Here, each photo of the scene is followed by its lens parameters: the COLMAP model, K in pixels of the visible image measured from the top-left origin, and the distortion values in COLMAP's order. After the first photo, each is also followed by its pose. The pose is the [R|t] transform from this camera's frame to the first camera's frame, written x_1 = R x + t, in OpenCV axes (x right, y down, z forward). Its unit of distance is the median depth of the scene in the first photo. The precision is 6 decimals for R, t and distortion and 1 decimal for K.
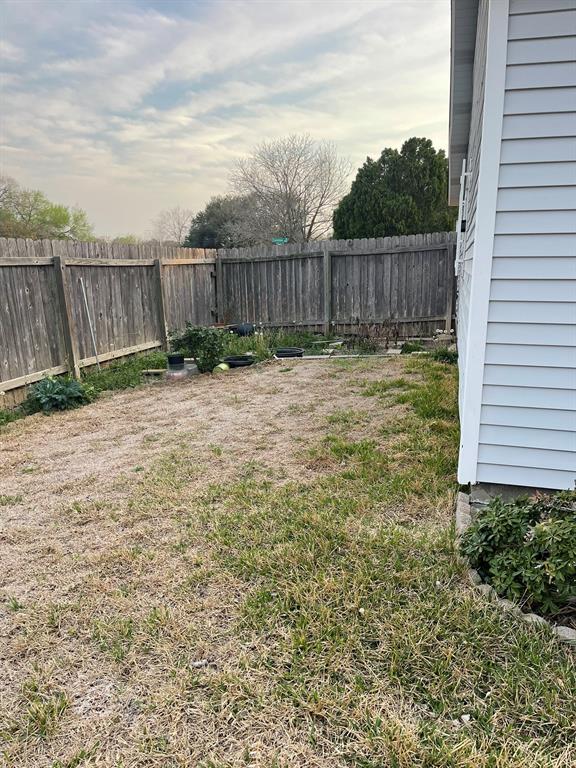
lens RADIAL K [[579.5, 0, 287.2], [0, 579.5, 384.2], [0, 0, 1]] dist [0.076384, -0.103258]
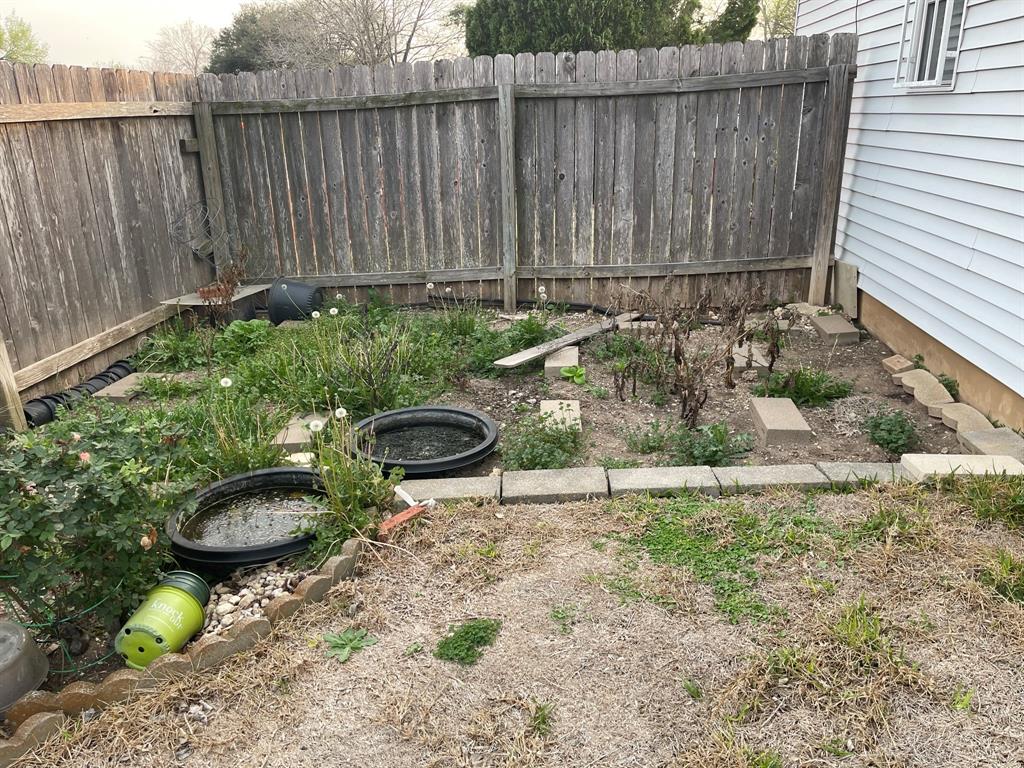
lens RADIAL K [[772.7, 0, 530.4], [0, 772.7, 370.0], [0, 0, 1]] dist [0.076384, -0.103258]
pose [[0.980676, -0.055203, 0.187688, -0.019081], [0.033526, 0.992593, 0.116771, -0.102743], [-0.192744, -0.108222, 0.975263, 0.478940]]
